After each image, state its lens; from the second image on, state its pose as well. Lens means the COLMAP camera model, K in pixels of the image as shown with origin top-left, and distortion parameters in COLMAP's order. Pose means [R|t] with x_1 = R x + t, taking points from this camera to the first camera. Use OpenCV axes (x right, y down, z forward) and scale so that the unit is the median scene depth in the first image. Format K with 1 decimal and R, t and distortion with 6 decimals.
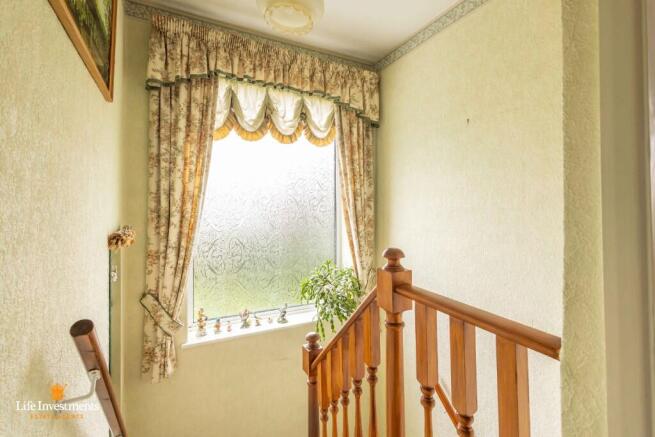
lens RADIAL K [[305.2, 0, 331.3], [0, 305.2, 205.8], [0, 0, 1]] dist [0.005080, -0.000466]
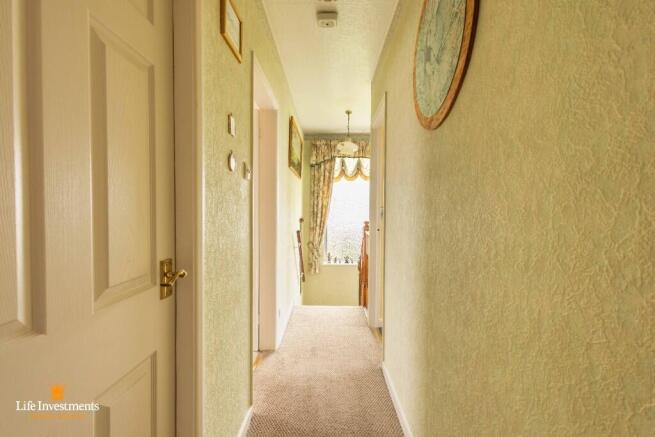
lens RADIAL K [[299.7, 0, 327.5], [0, 299.7, 218.5], [0, 0, 1]] dist [0.008861, -0.000785]
pose [[0.878179, 0.024654, -0.477696, 0.783961], [-0.009188, 0.999356, 0.034687, -0.017921], [0.478243, -0.026072, 0.877840, -1.230836]]
